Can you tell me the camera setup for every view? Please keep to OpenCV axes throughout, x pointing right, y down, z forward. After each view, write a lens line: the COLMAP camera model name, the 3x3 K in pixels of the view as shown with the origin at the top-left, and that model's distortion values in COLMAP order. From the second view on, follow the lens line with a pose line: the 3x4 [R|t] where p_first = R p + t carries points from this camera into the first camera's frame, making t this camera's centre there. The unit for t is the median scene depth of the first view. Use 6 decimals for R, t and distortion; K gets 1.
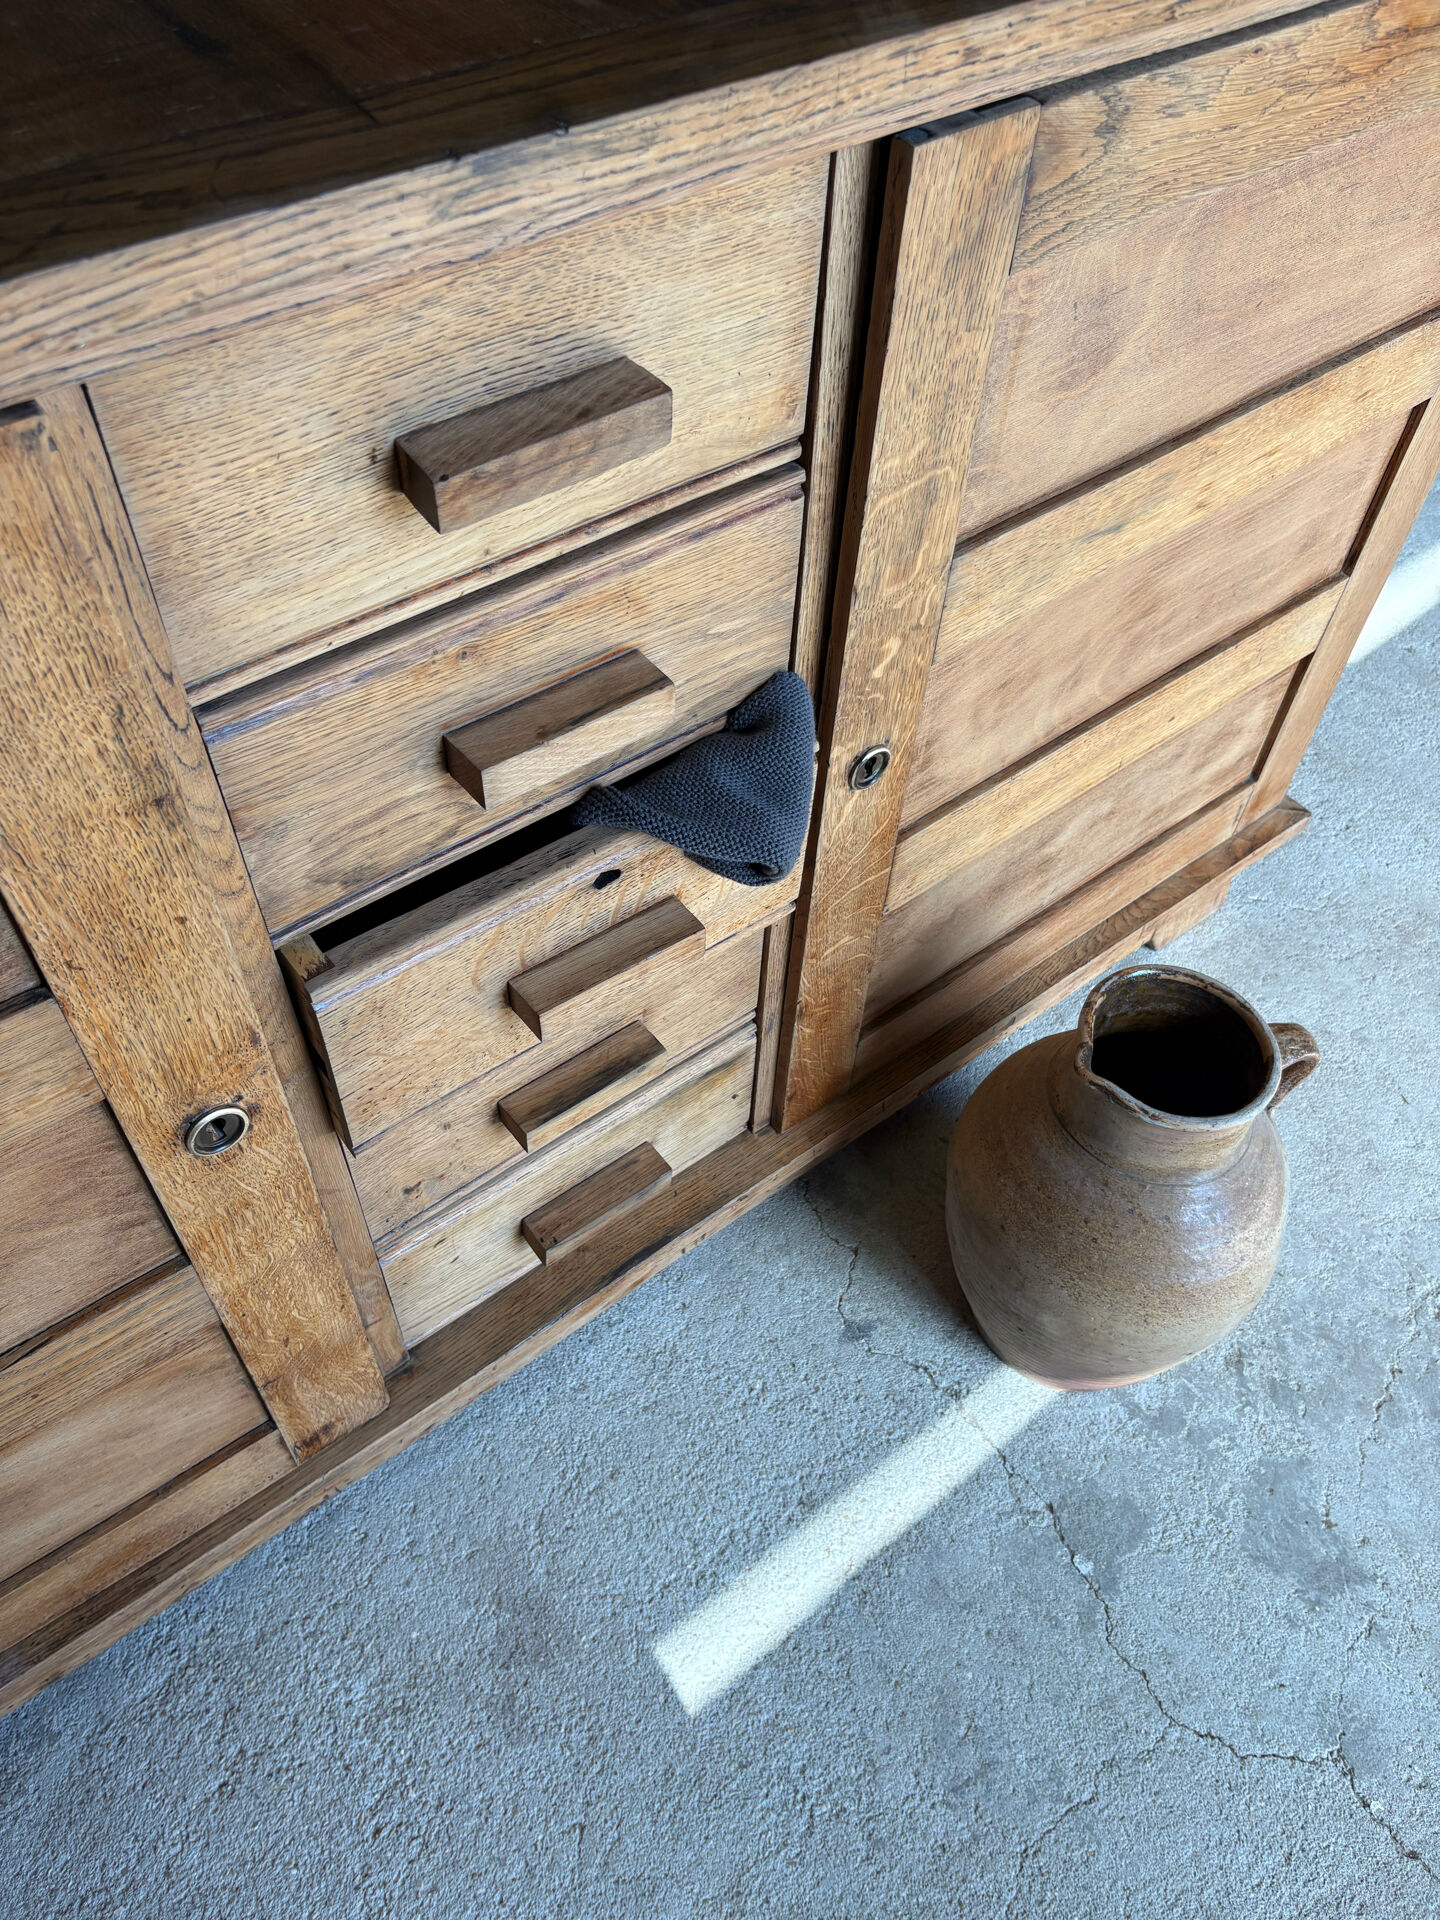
lens RADIAL K [[1464.2, 0, 718.9], [0, 1464.2, 967.1], [0, 0, 1]] dist [0.040338, -0.048944]
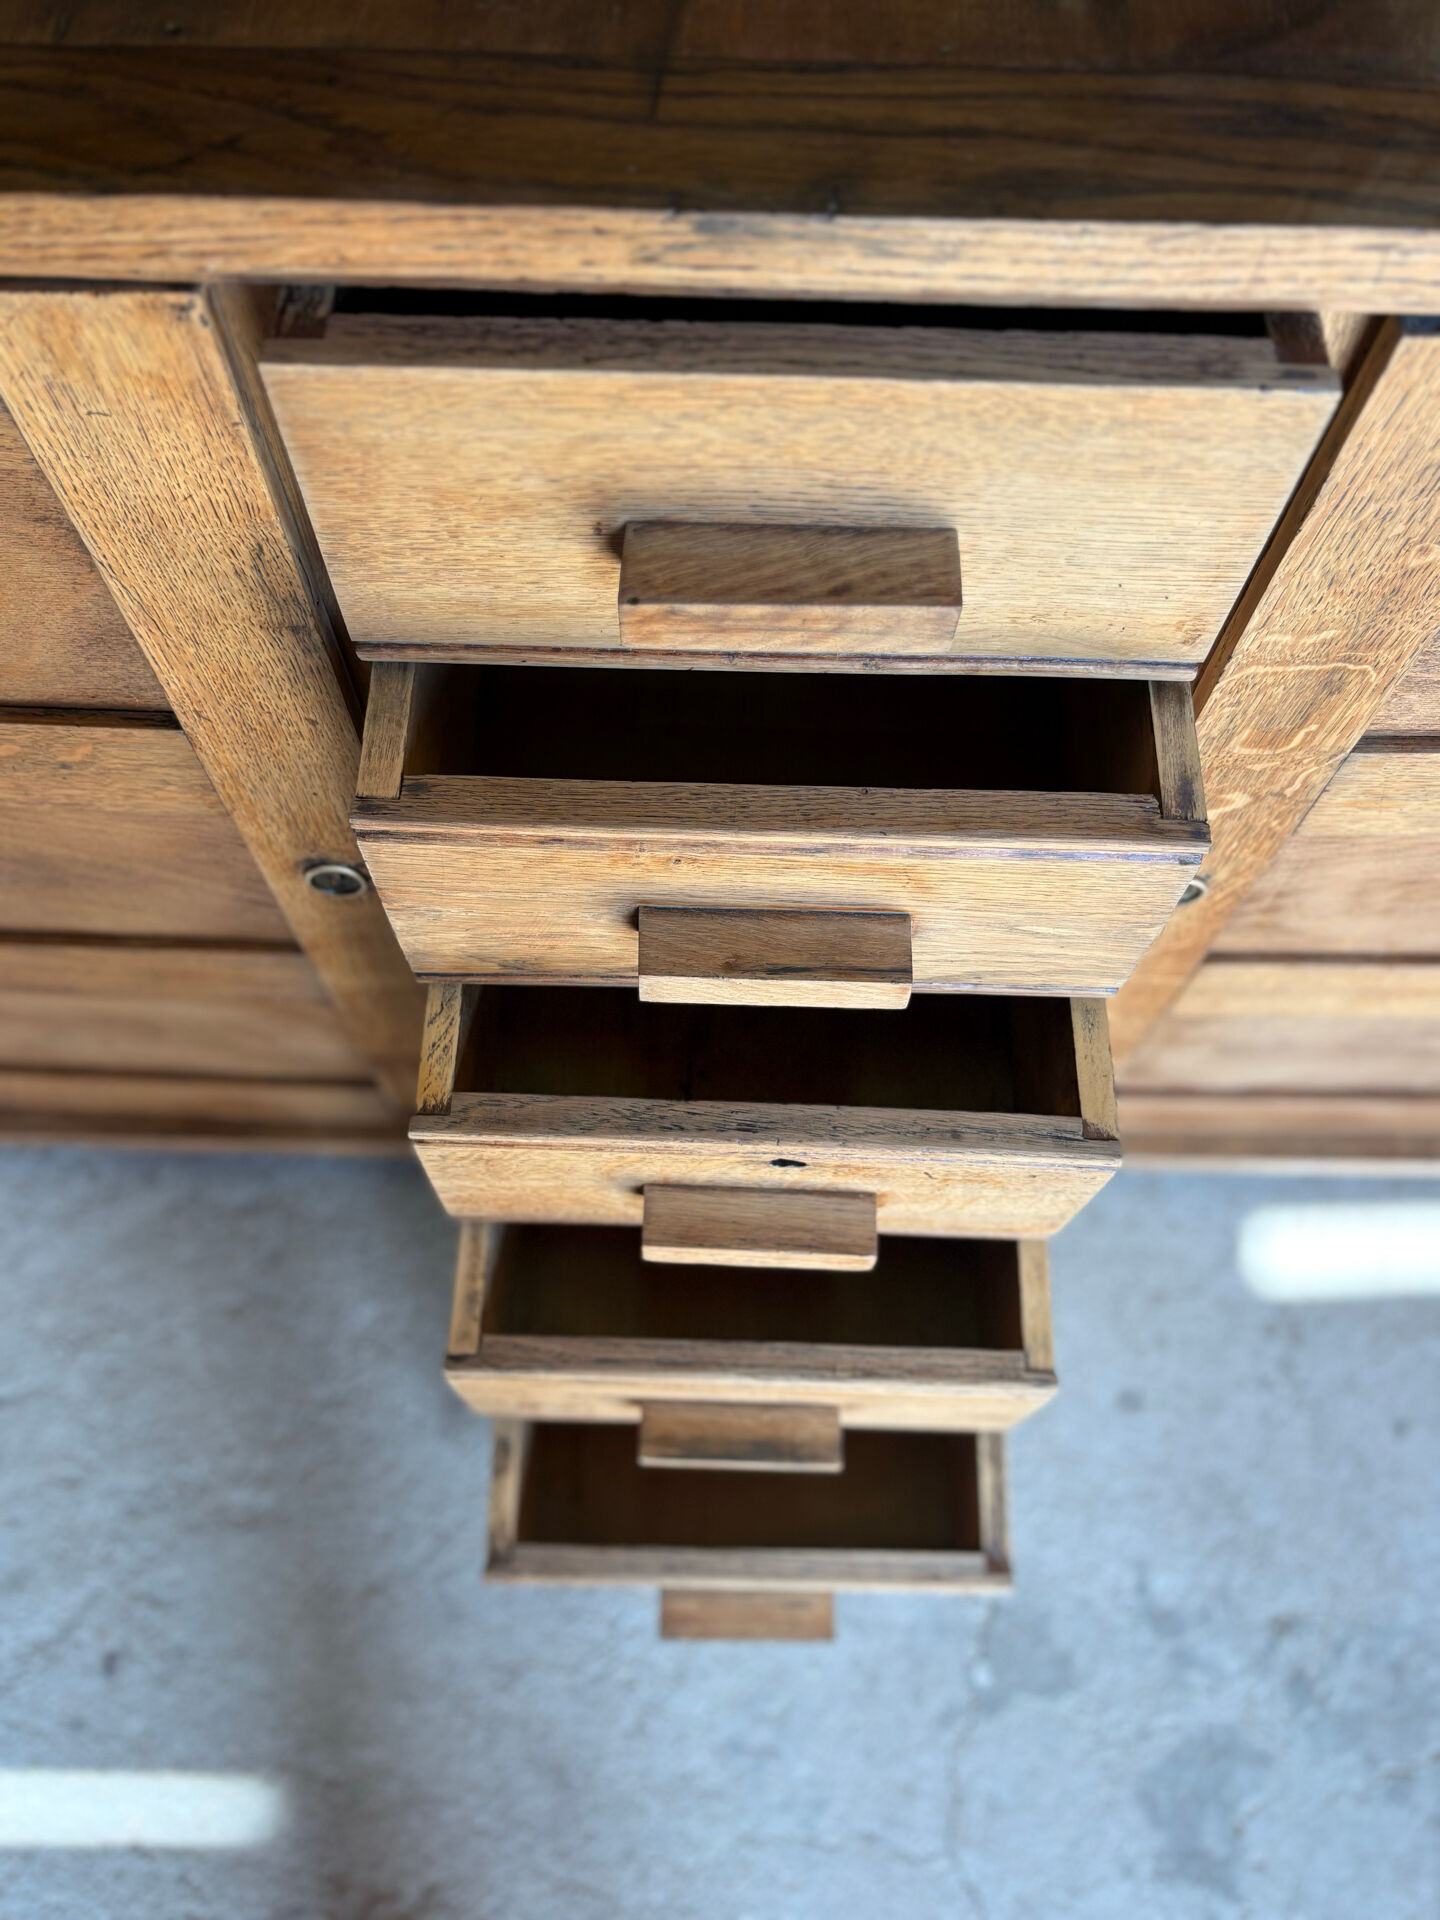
lens RADIAL K [[1526.7, 0, 715.1], [0, 1526.7, 963.6], [0, 0, 1]] dist [0.027358, -0.028025]
pose [[0.780341, 0.557956, -0.282406, 0.196990], [-0.478595, 0.823513, 0.304587, -0.284087], [0.402511, -0.102524, 0.909656, 0.100929]]
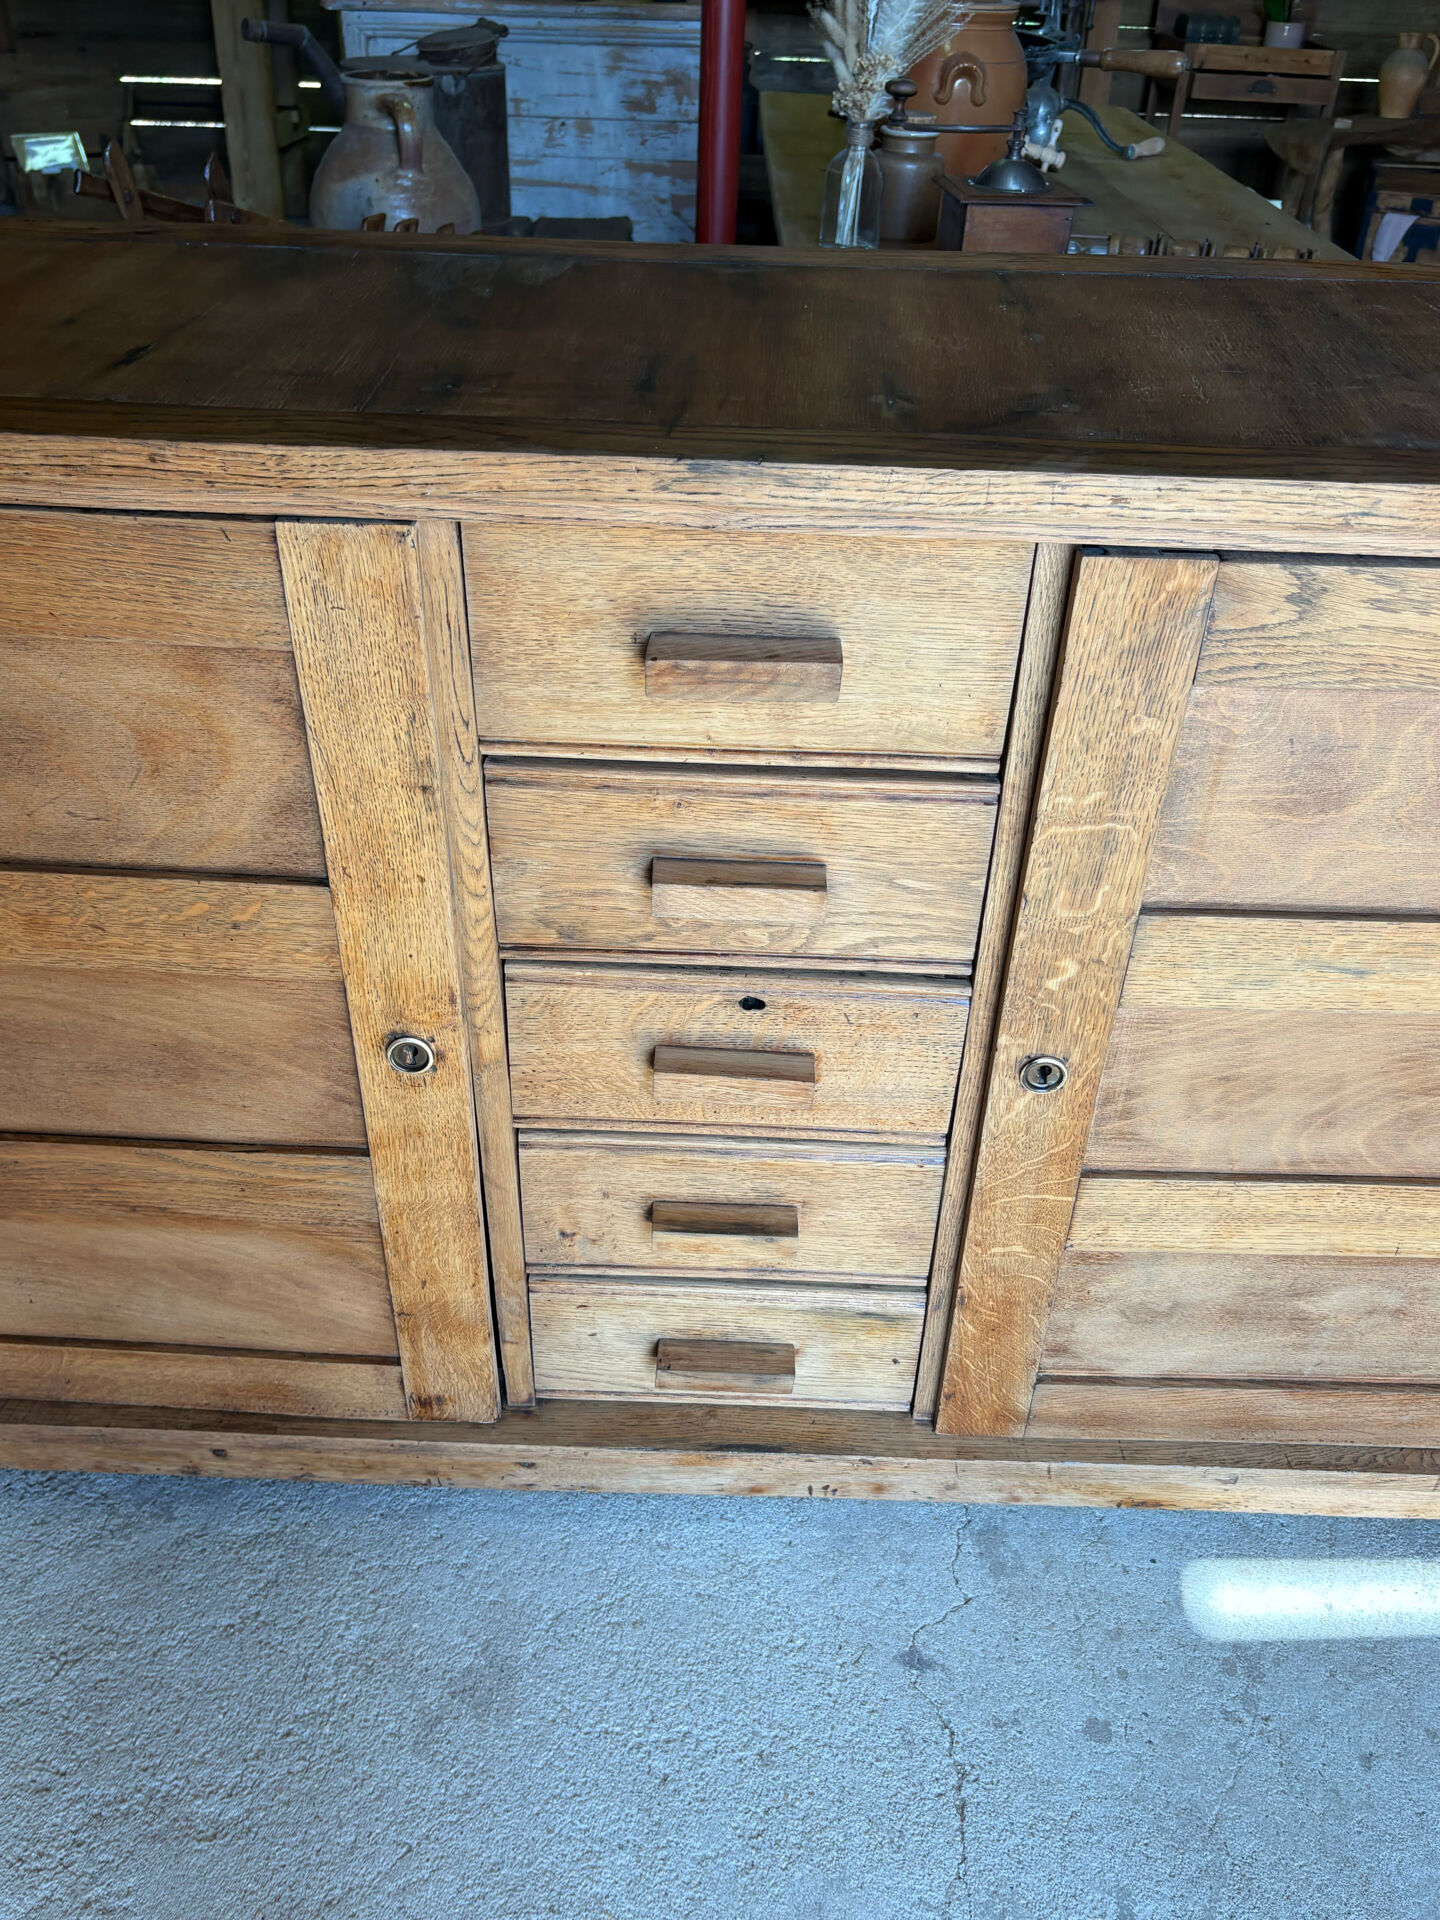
lens RADIAL K [[1526.7, 0, 716.9], [0, 1526.7, 981.9], [0, 0, 1]] dist [0.027358, -0.028025]
pose [[0.776958, 0.365880, -0.512316, 0.556828], [-0.490424, 0.862012, -0.128137, 0.084861], [0.394740, 0.350809, 0.849184, -0.125625]]
